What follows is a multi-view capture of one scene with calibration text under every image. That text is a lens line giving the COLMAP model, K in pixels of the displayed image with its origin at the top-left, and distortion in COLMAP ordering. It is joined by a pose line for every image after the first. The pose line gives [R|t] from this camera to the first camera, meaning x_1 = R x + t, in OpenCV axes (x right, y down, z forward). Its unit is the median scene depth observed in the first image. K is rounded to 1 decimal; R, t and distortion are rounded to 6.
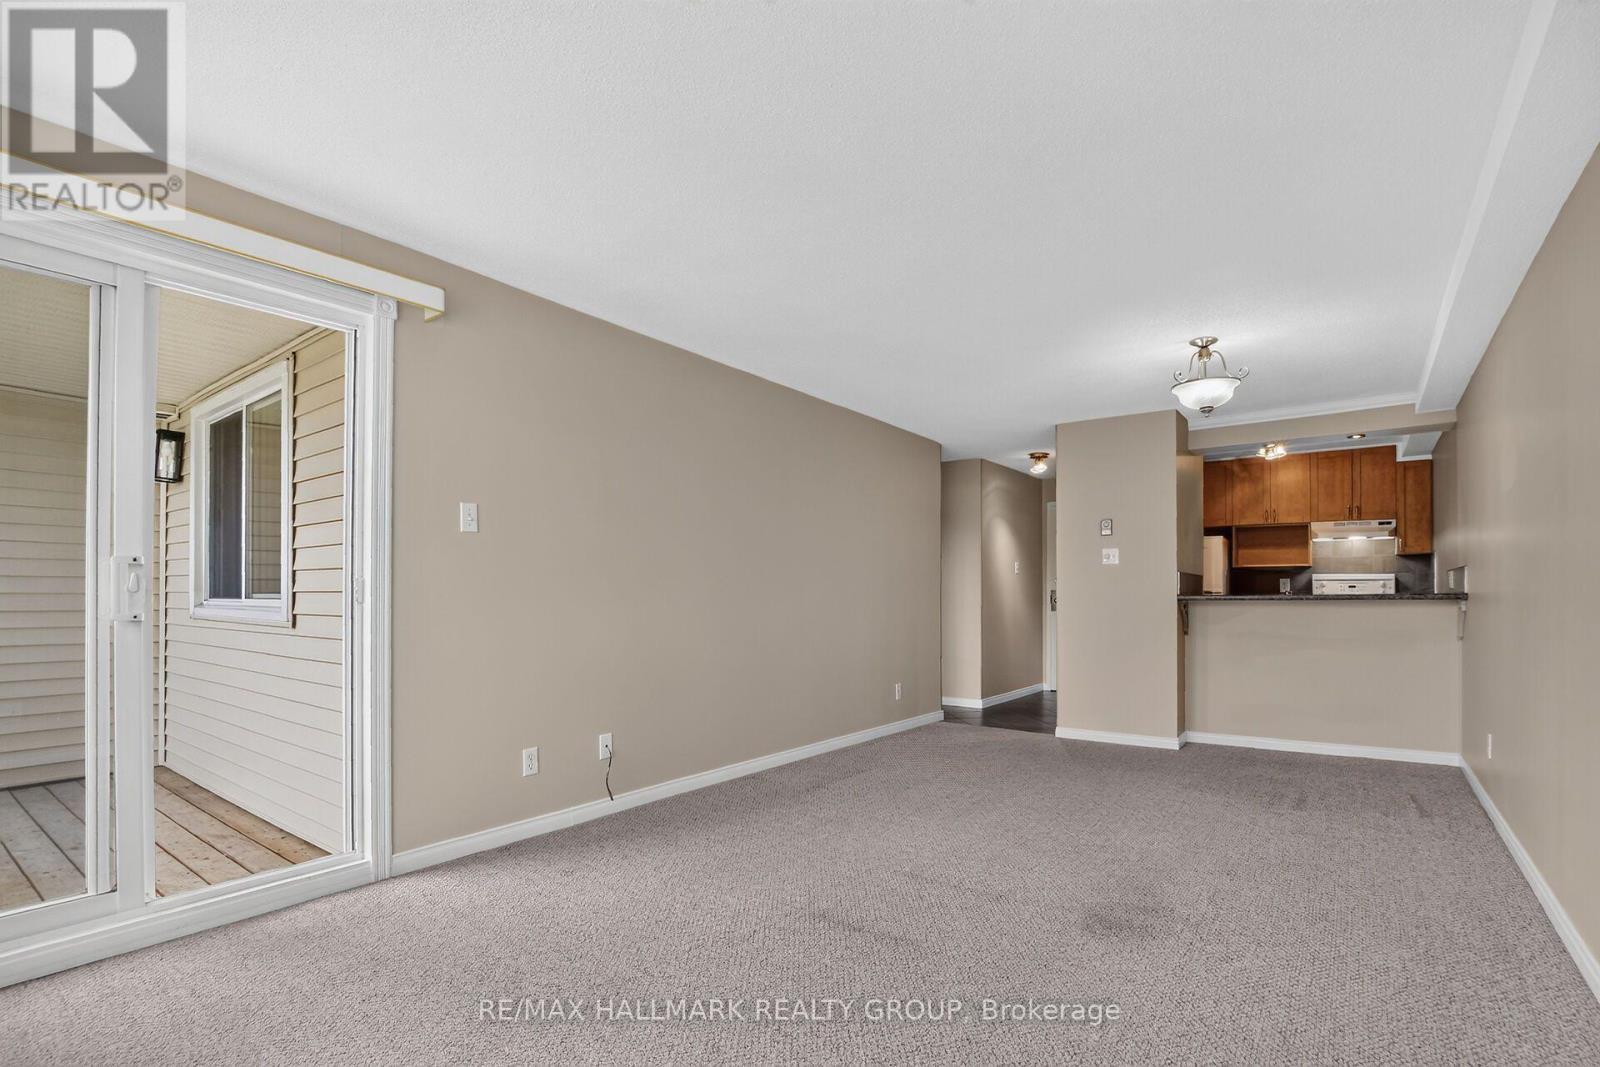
lens RADIAL K [[755.6, 0, 832.3], [0, 755.6, 583.3], [0, 0, 1]] dist [-0.001864, -0.000171]
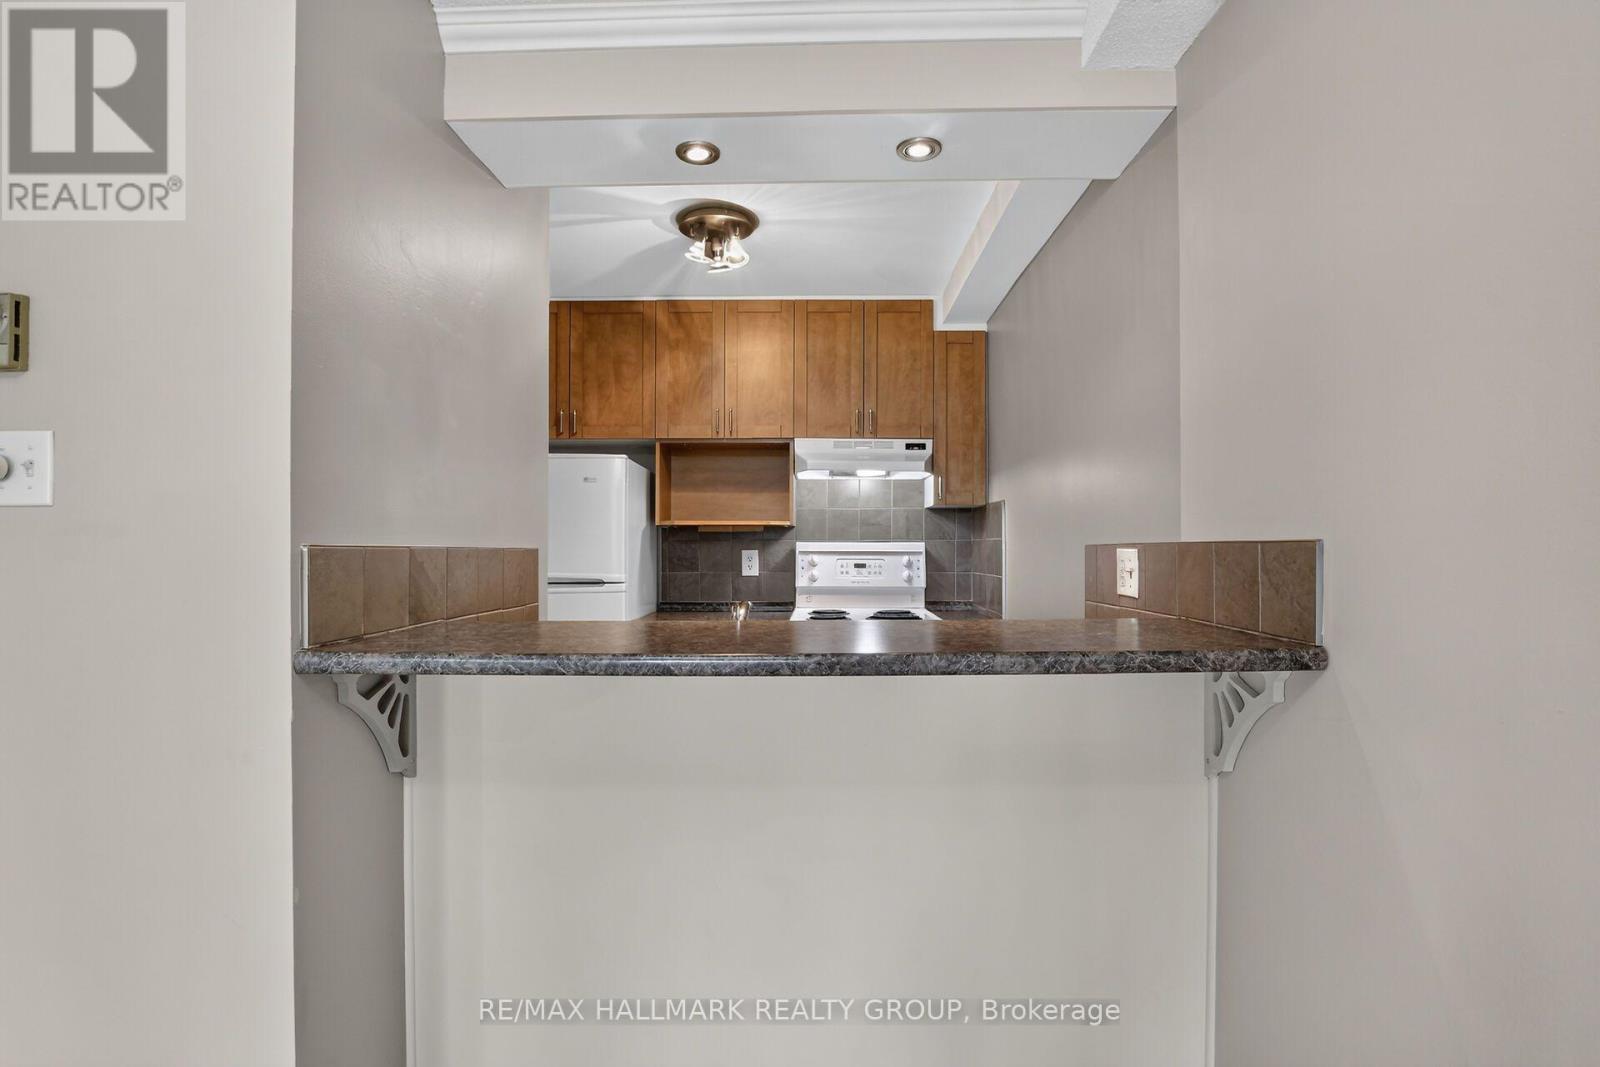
lens RADIAL K [[755.4, 0, 833.5], [0, 755.4, 538.5], [0, 0, 1]] dist [-0.001389, -0.000058]
pose [[0.814001, 0.005377, 0.580839, 0.375193], [-0.004700, 0.999985, -0.002671, -0.014418], [-0.580845, -0.000556, 0.814014, 0.594653]]
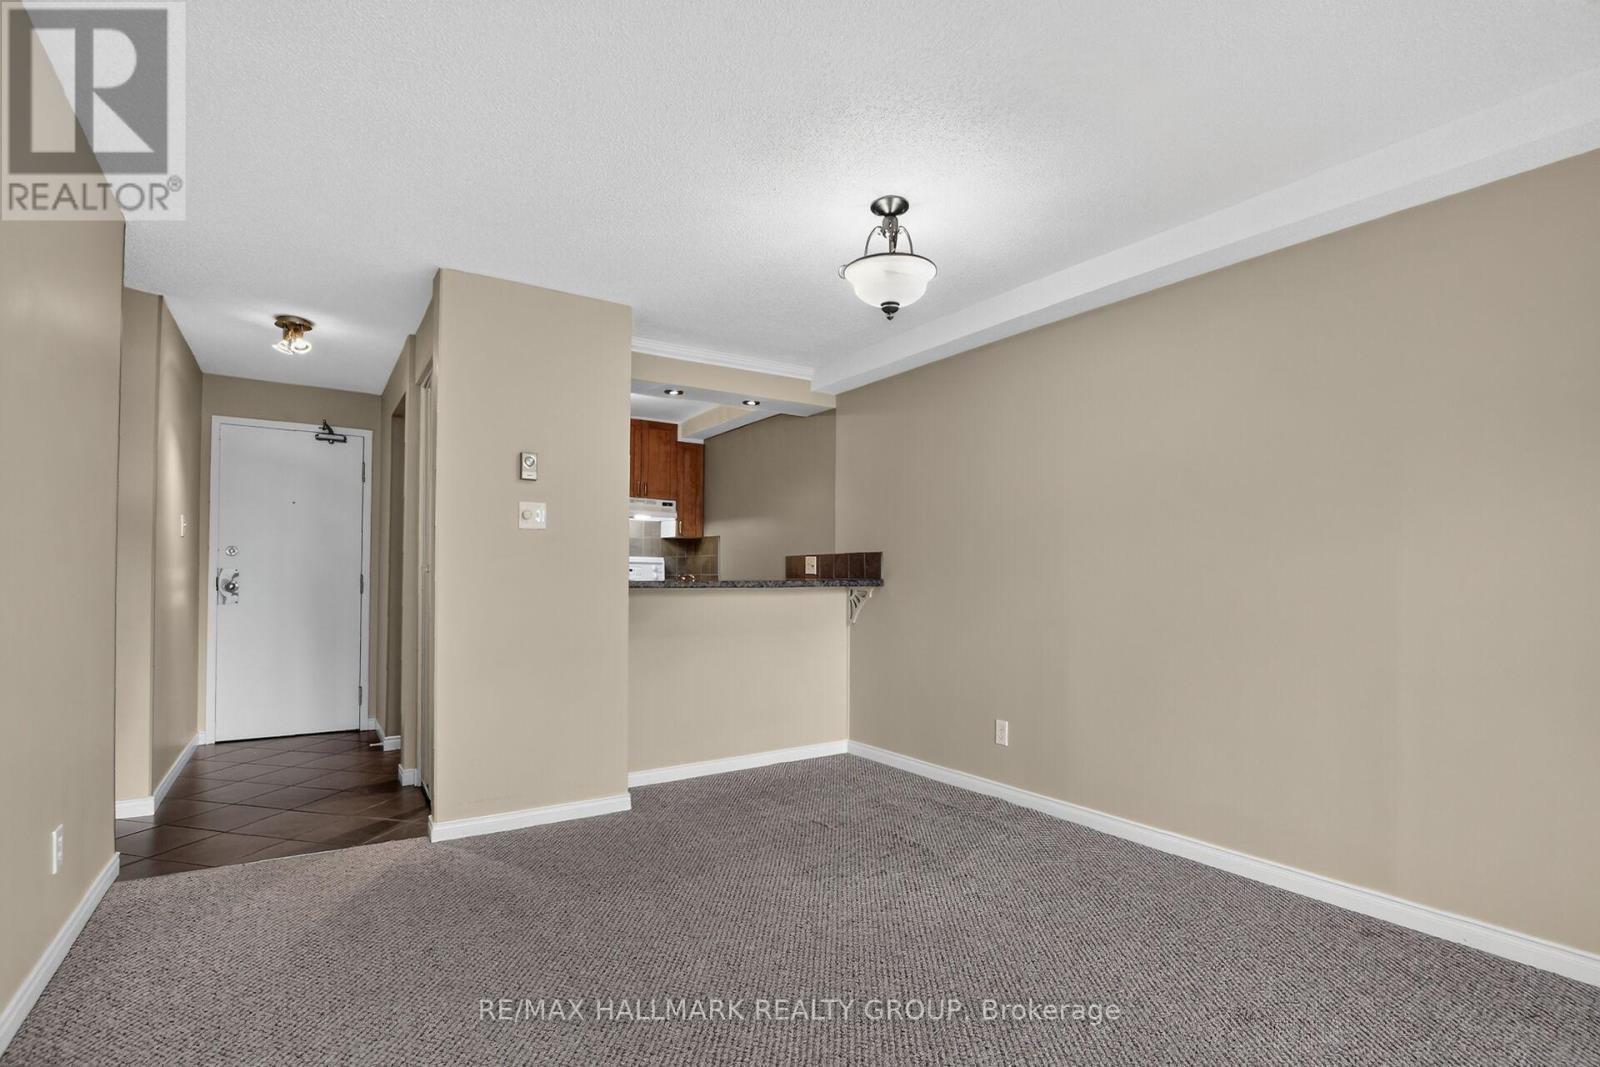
lens RADIAL K [[782.1, 0, 765.2], [0, 782.1, 568.2], [0, 0, 1]] dist [-0.003246, -0.000435]
pose [[0.381766, 0.016579, 0.924110, -0.117682], [-0.014303, 0.999825, -0.012029, 0.009795], [-0.924148, -0.008625, 0.381937, 0.502105]]
